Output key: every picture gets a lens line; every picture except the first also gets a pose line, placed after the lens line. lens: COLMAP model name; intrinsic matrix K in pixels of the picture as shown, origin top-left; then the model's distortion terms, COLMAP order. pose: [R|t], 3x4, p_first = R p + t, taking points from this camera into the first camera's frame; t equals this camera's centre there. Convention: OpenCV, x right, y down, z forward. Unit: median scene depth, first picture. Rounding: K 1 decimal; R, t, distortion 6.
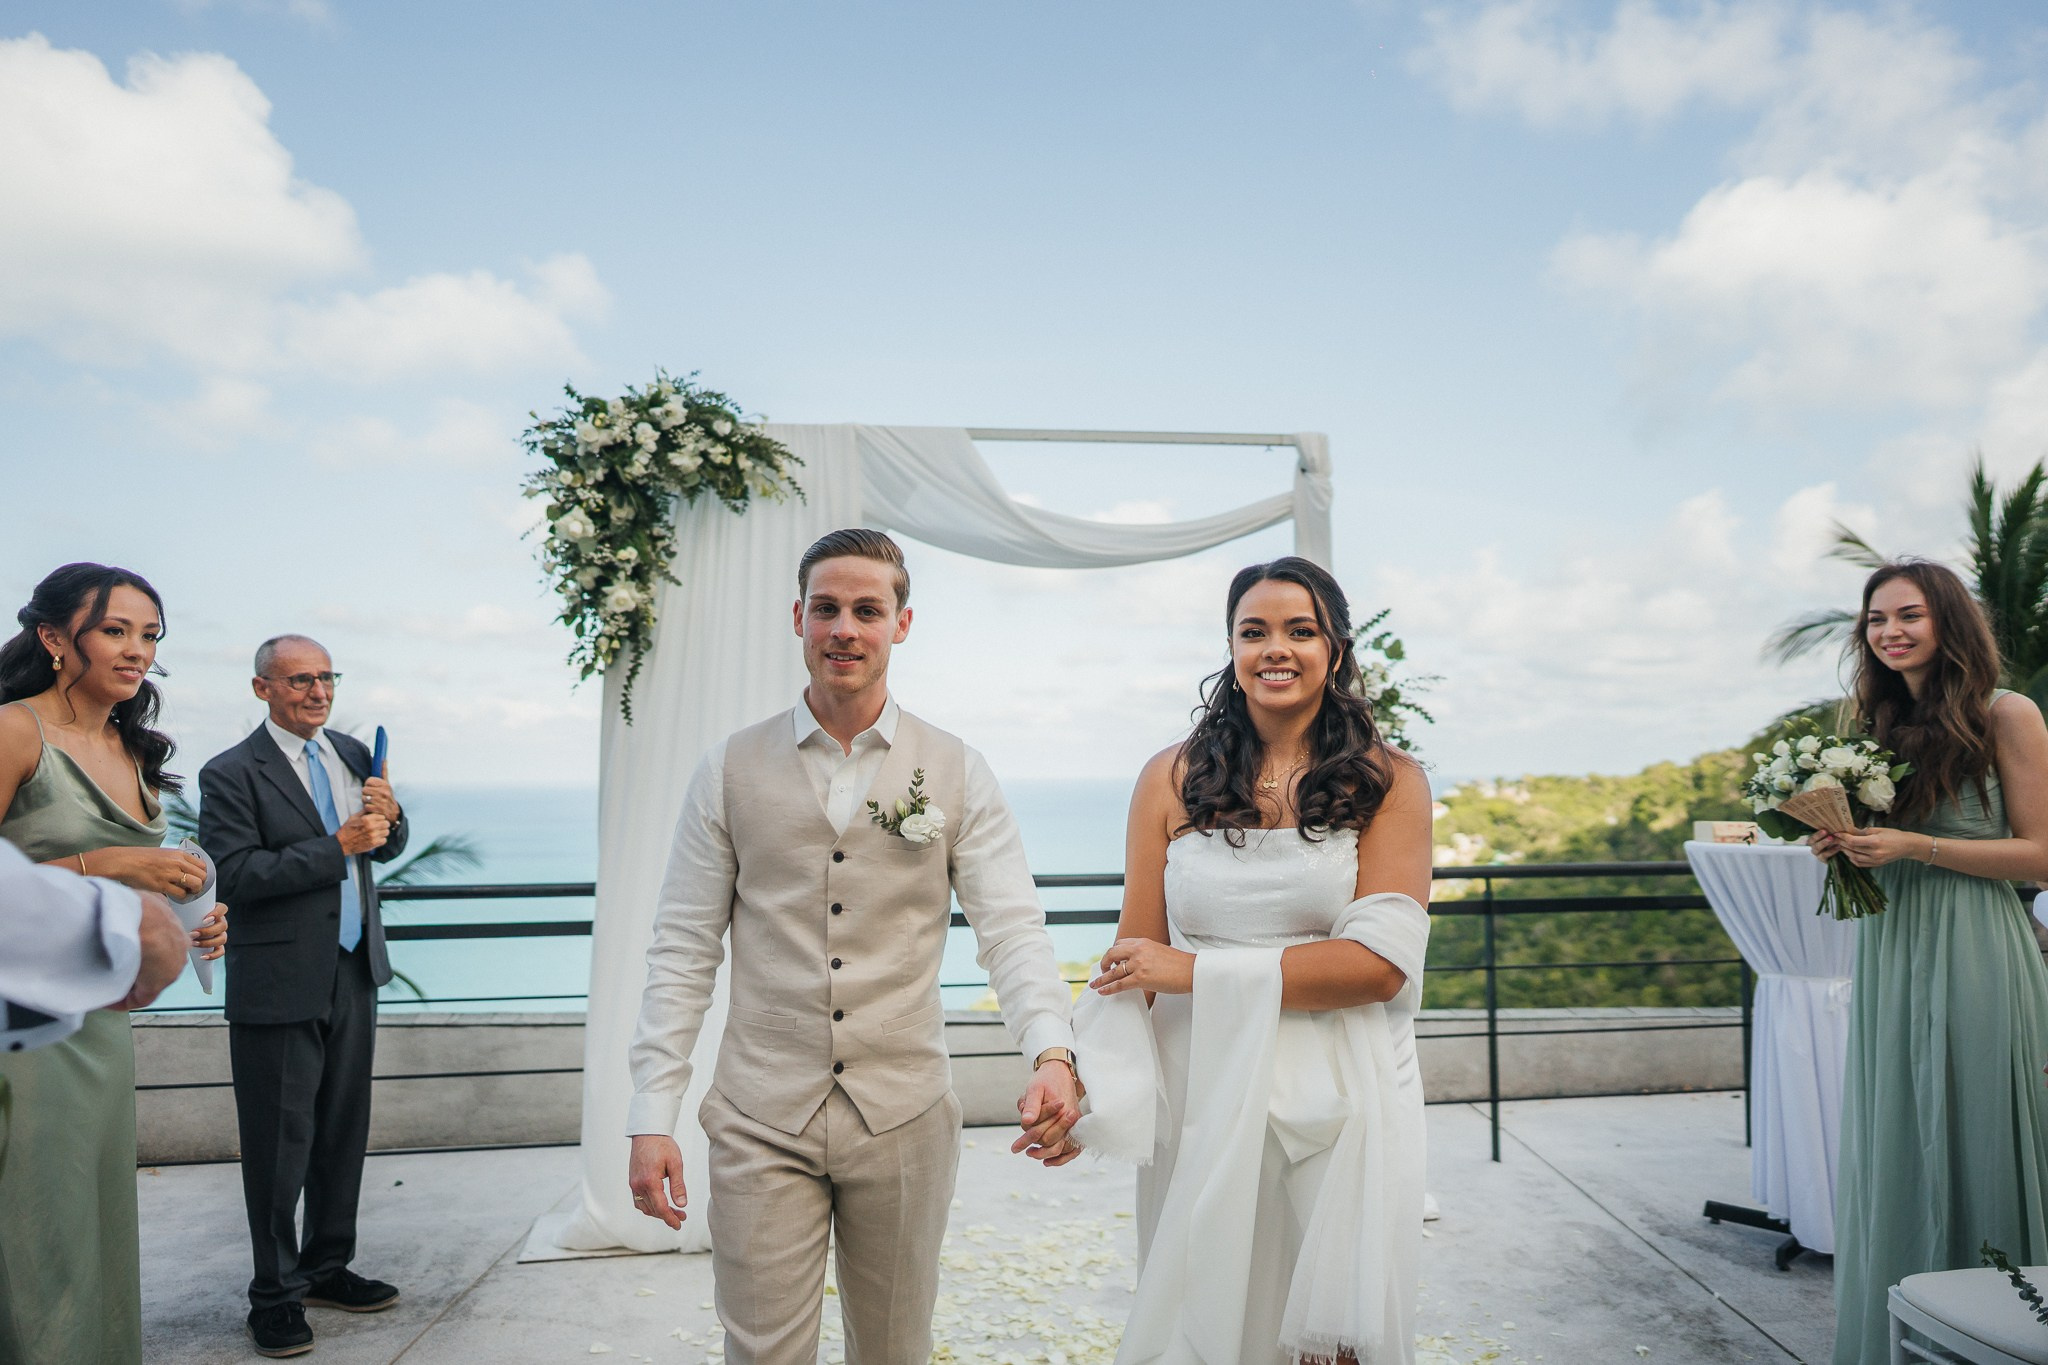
lens RADIAL K [[1428.7, 0, 1044.4], [0, 1428.7, 650.7], [0, 0, 1]] dist [-0.002438, -0.007153]
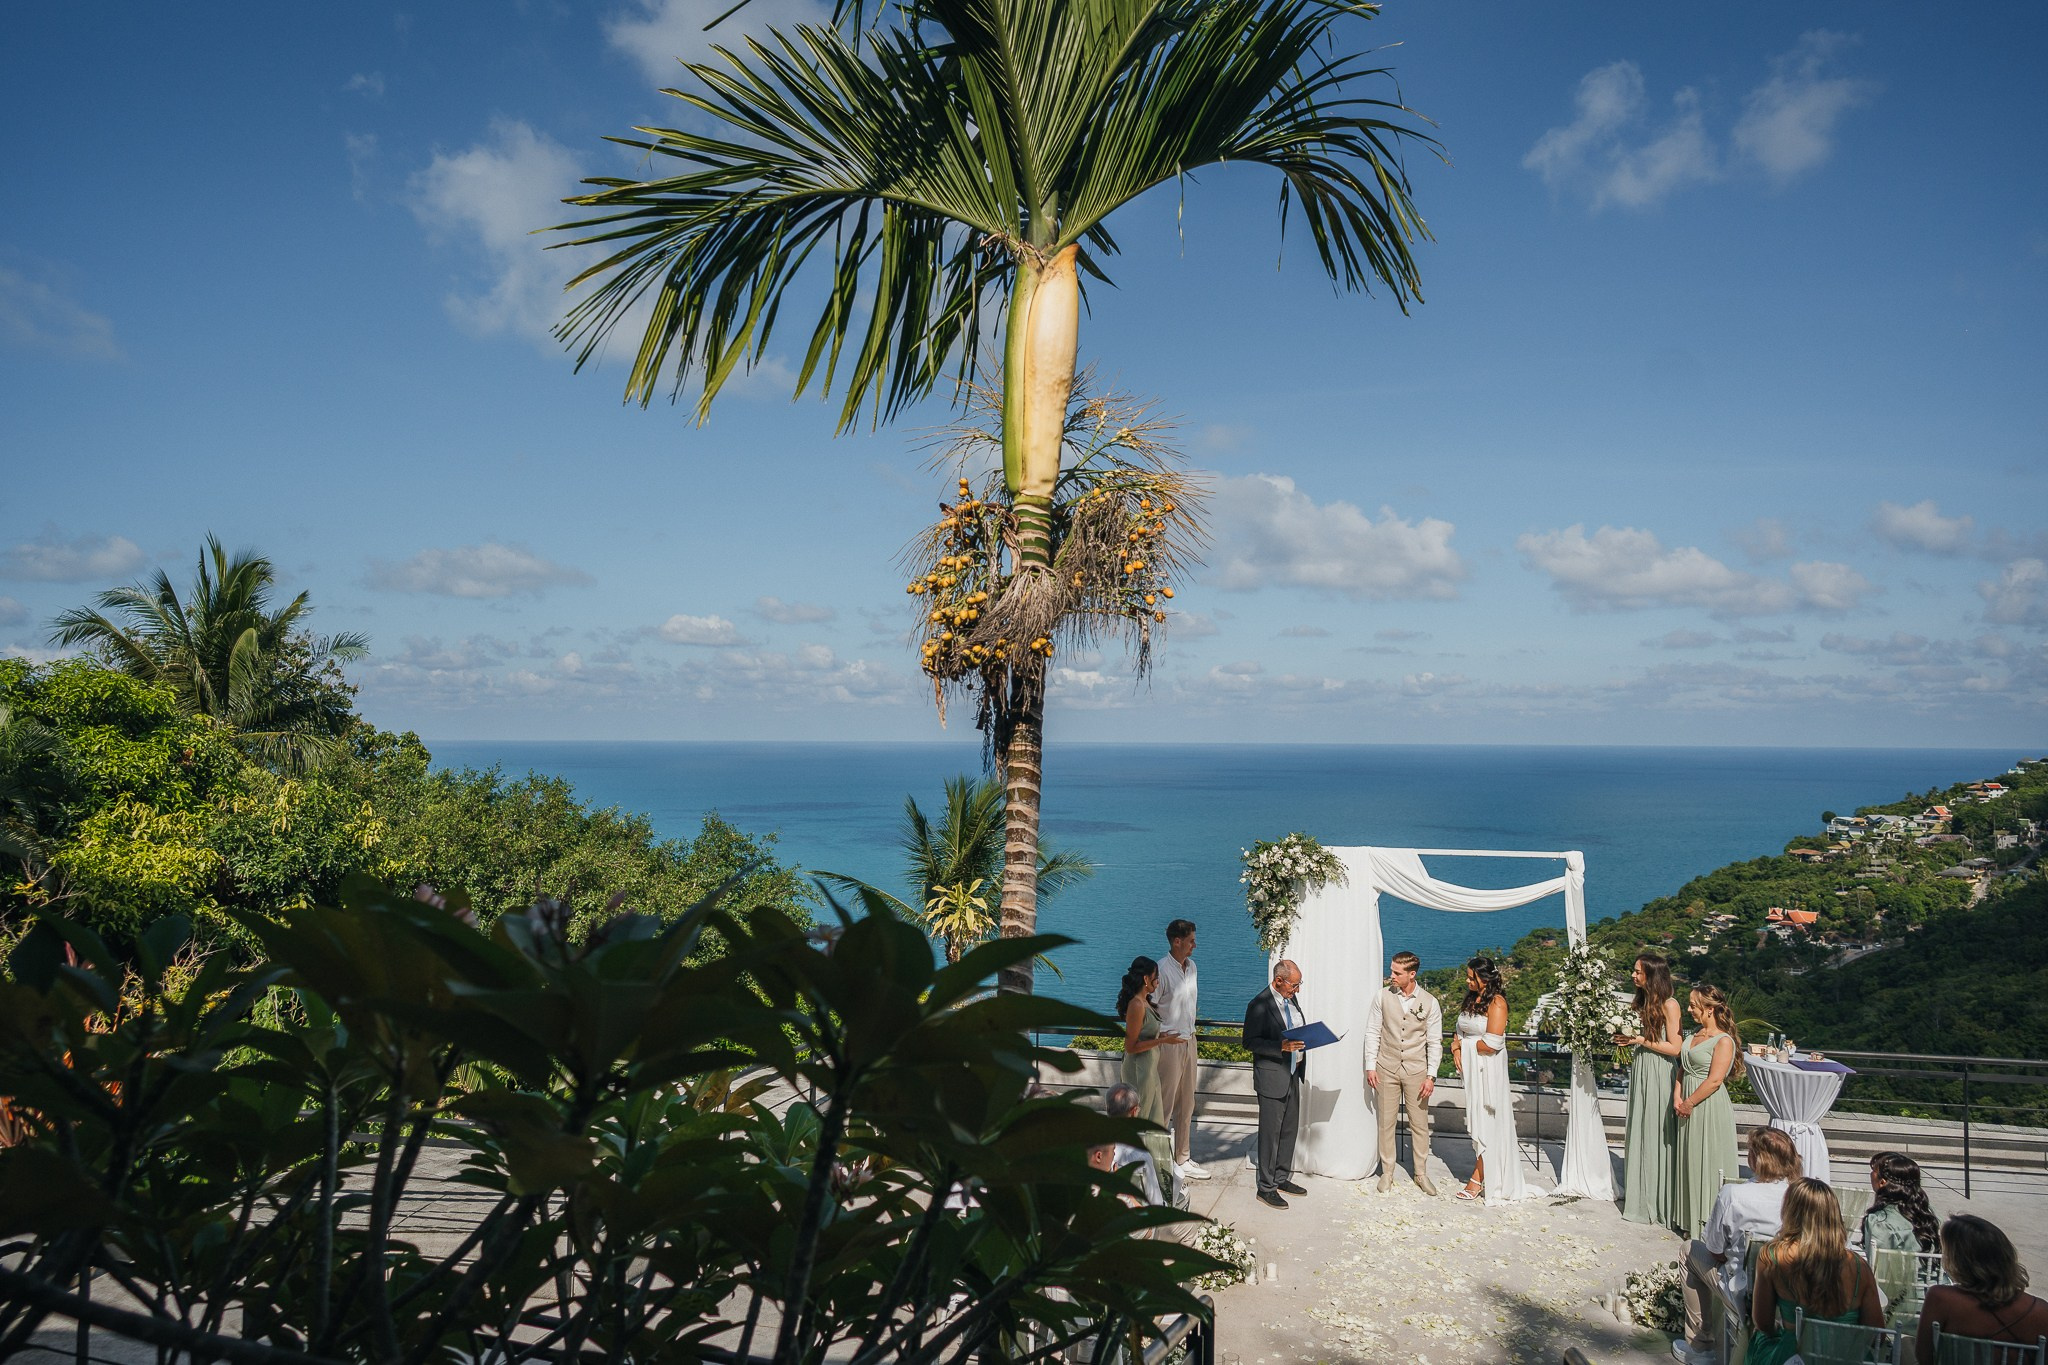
lens RADIAL K [[1330.5, 0, 1039.3], [0, 1330.5, 671.1], [0, 0, 1]] dist [0.007963, -0.007146]
pose [[0.936837, 0.000209, -0.349767, 0.144820], [0.013135, 0.999273, 0.035779, -0.581496], [0.349520, -0.038113, 0.936153, -1.396021]]
